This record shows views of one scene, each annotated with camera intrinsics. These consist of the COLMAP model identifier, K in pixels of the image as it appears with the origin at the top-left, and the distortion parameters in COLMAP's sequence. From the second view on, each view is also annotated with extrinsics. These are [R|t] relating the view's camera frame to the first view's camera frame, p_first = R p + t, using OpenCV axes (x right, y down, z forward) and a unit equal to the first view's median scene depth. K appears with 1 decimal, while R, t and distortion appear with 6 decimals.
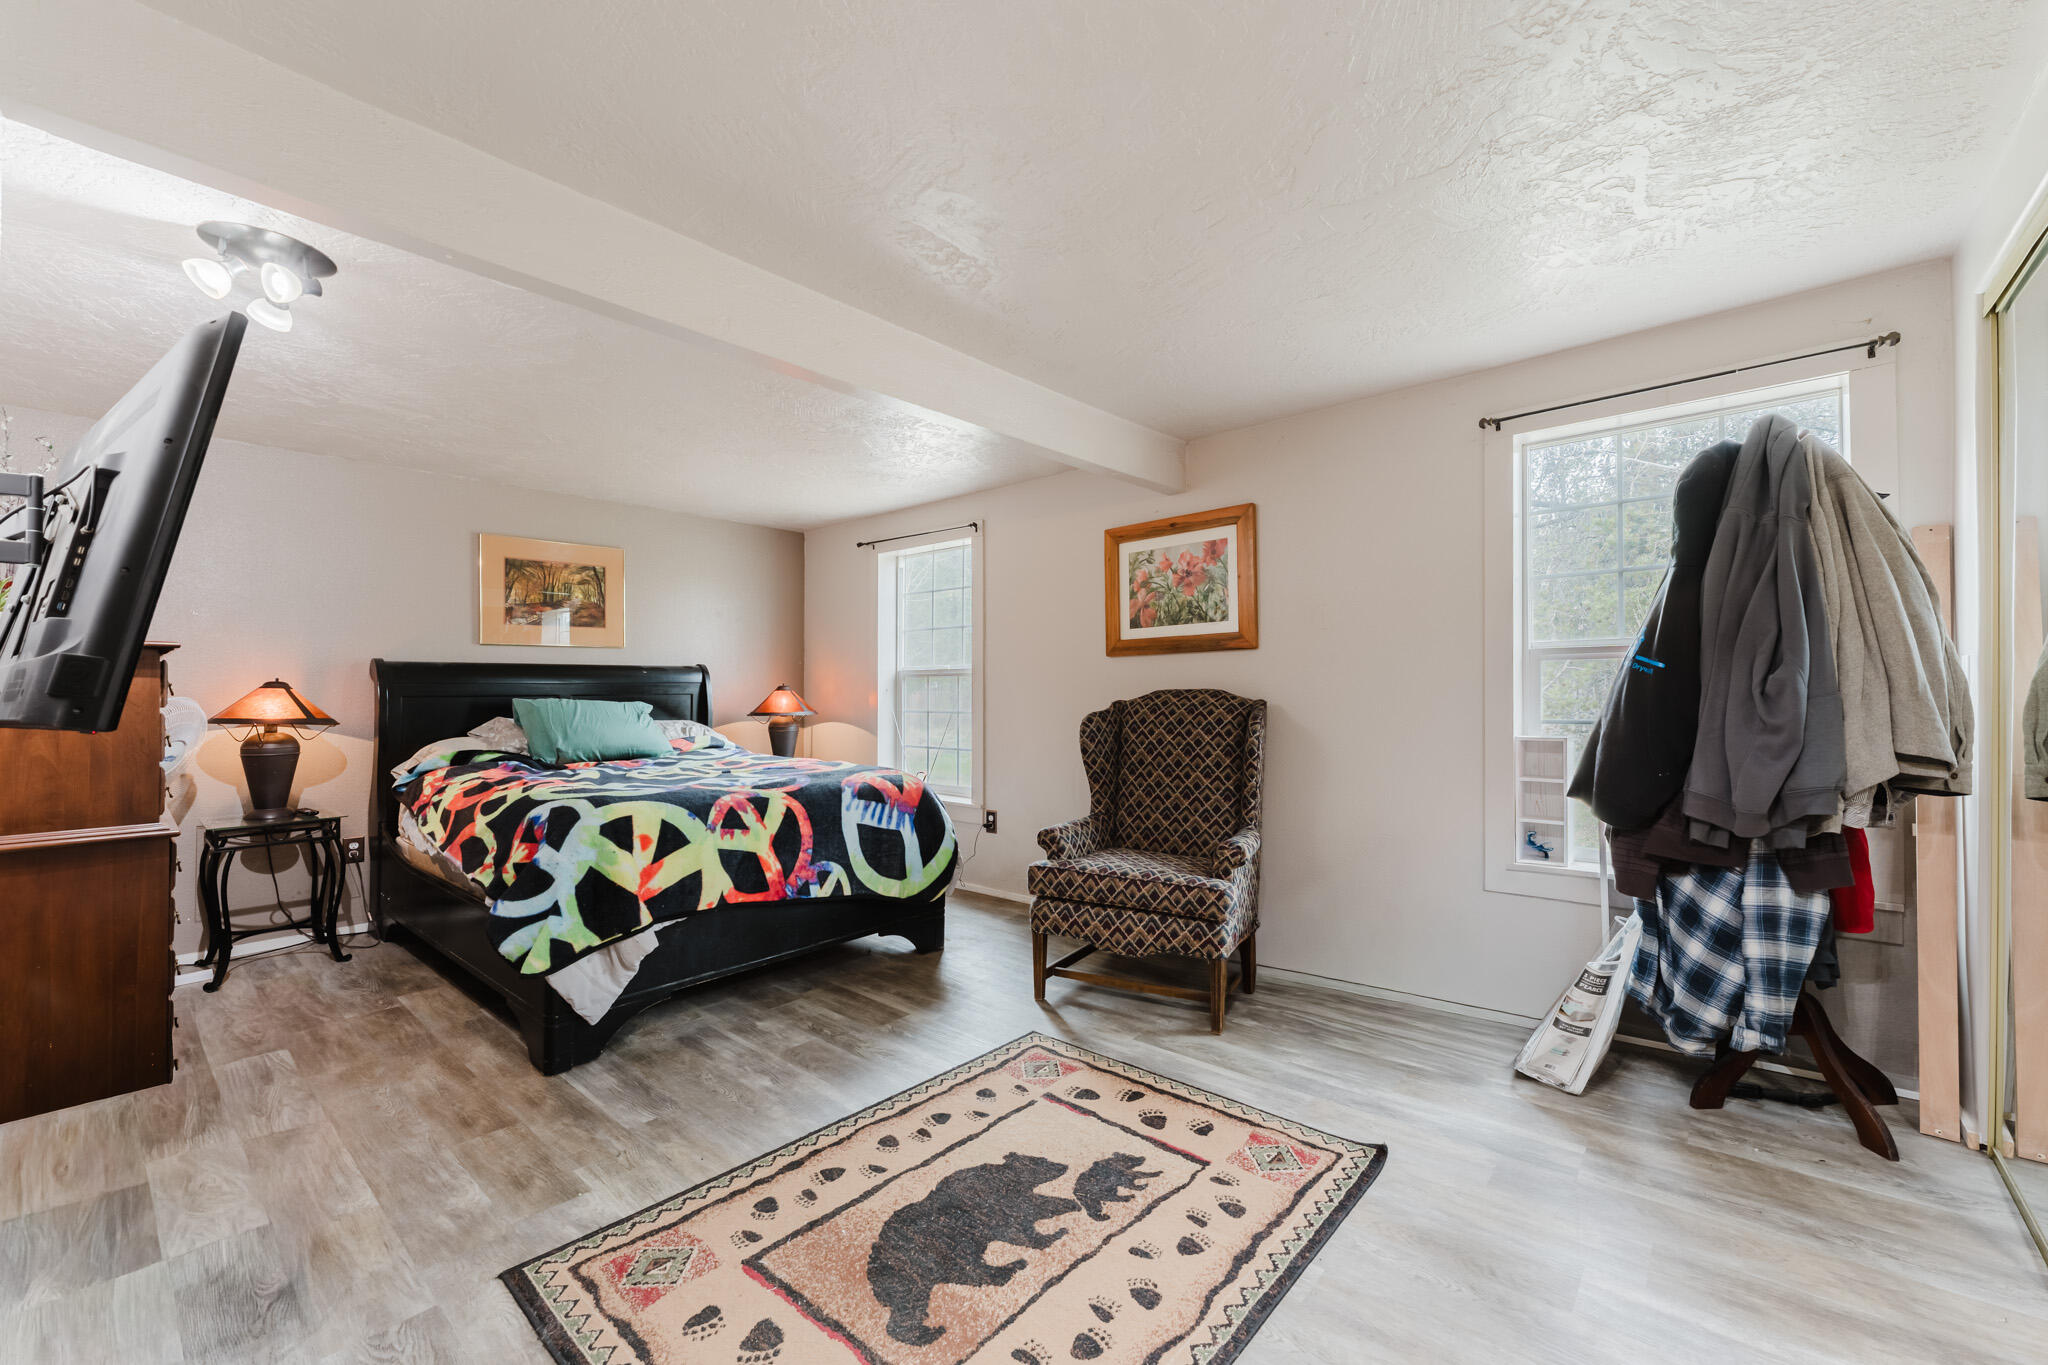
lens RADIAL K [[841.7, 0, 1019.7], [0, 841.7, 692.1], [0, 0, 1]] dist [-0.004683, 0.001900]
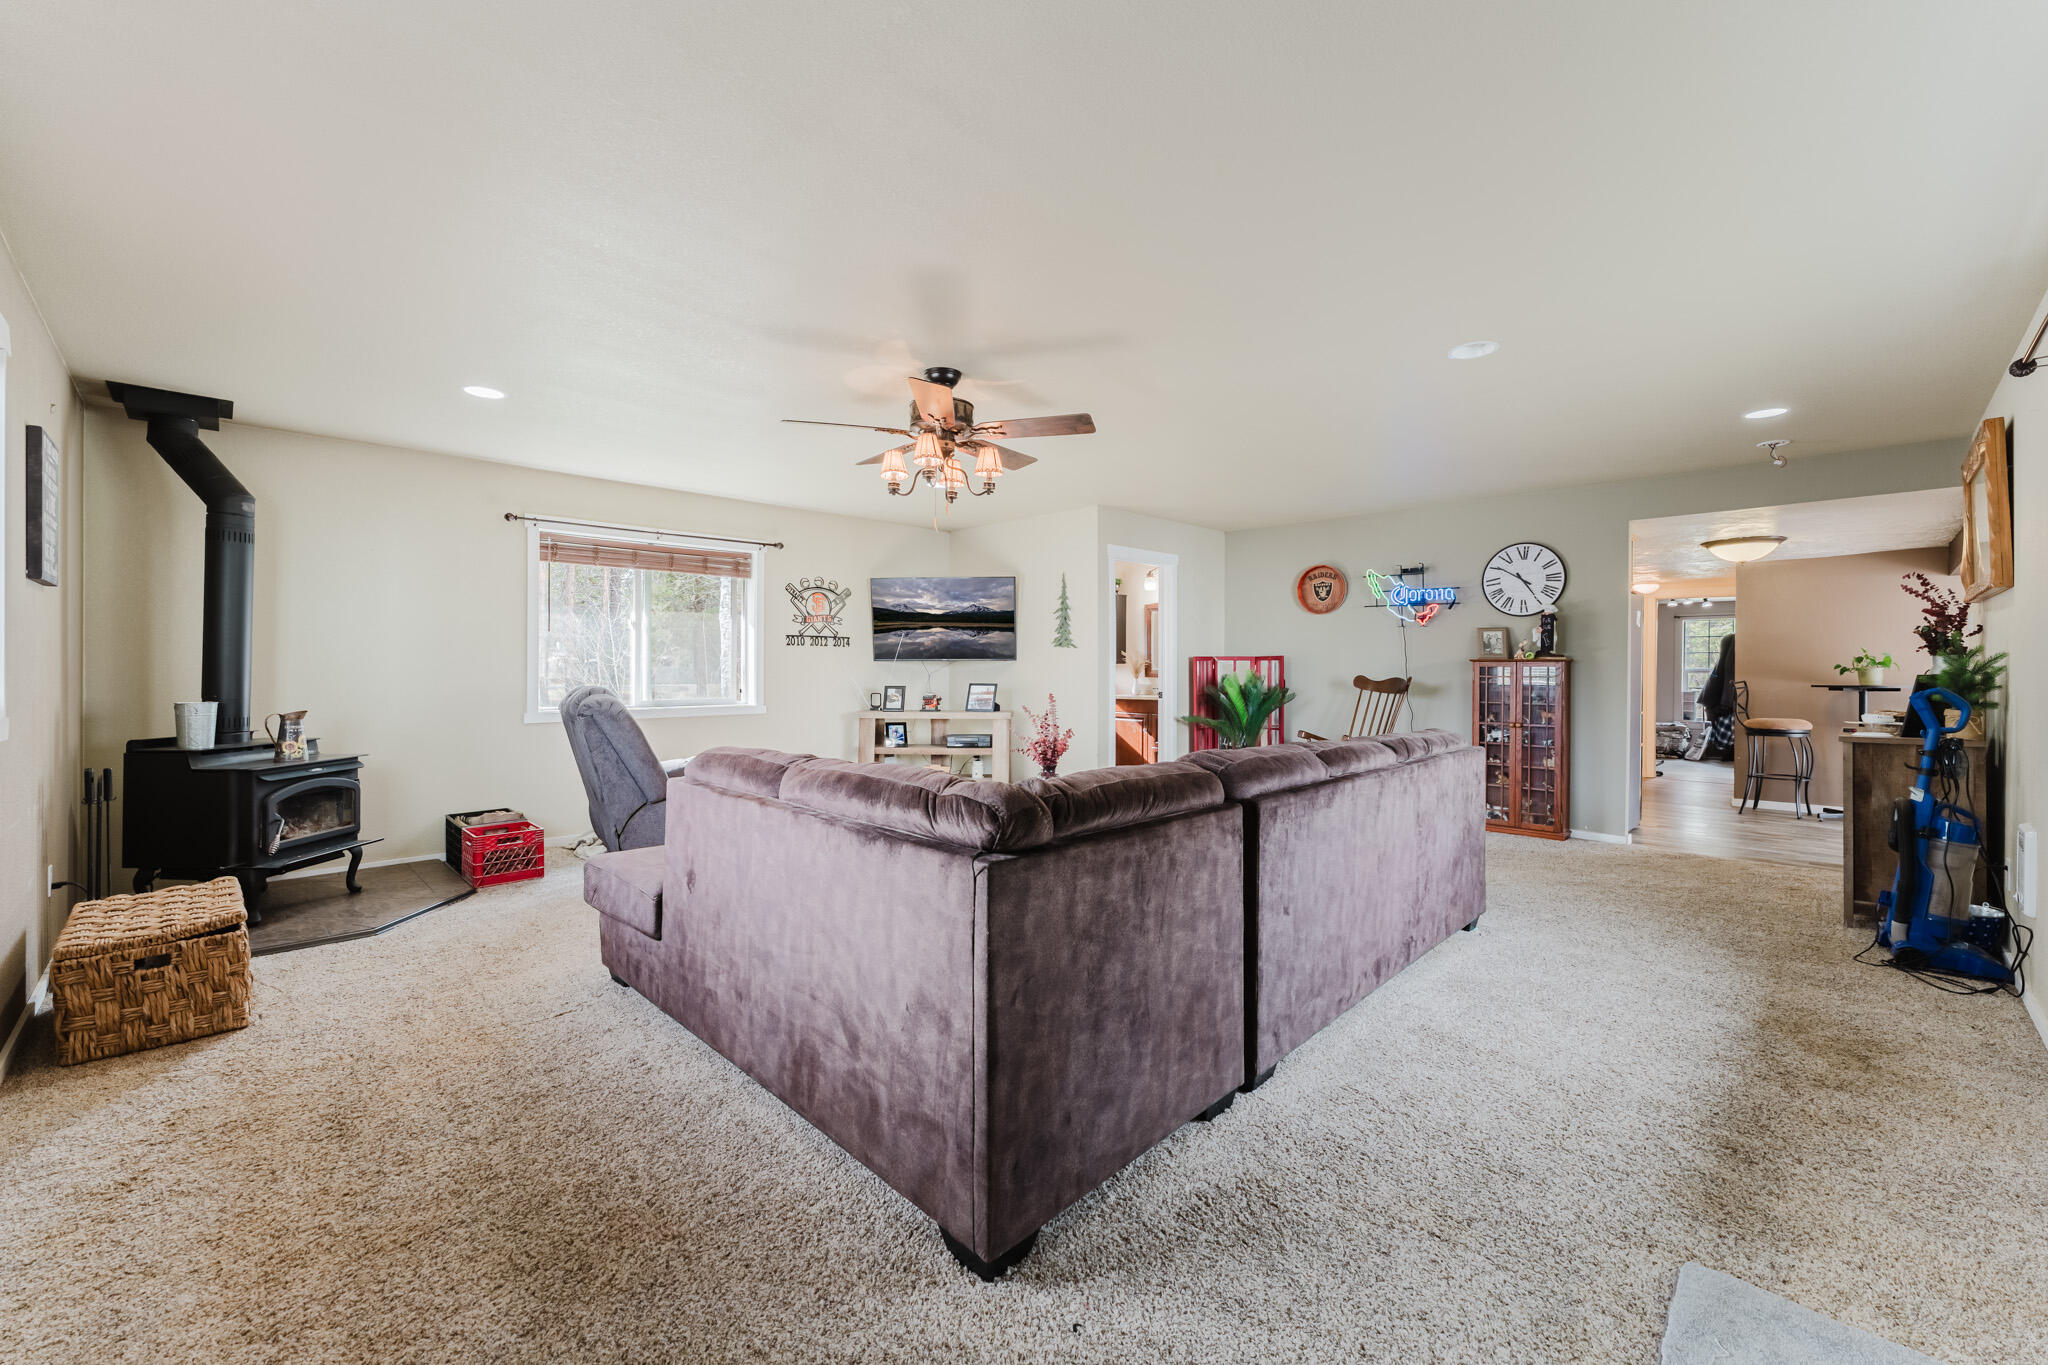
lens RADIAL K [[841.7, 0, 1023.8], [0, 841.7, 676.2], [0, 0, 1]] dist [-0.004683, 0.001900]
pose [[0.996721, 0.003635, -0.080834, -3.110971], [-0.002410, 0.999881, 0.015249, -0.106122], [0.080880, -0.015004, 0.996611, -4.553827]]
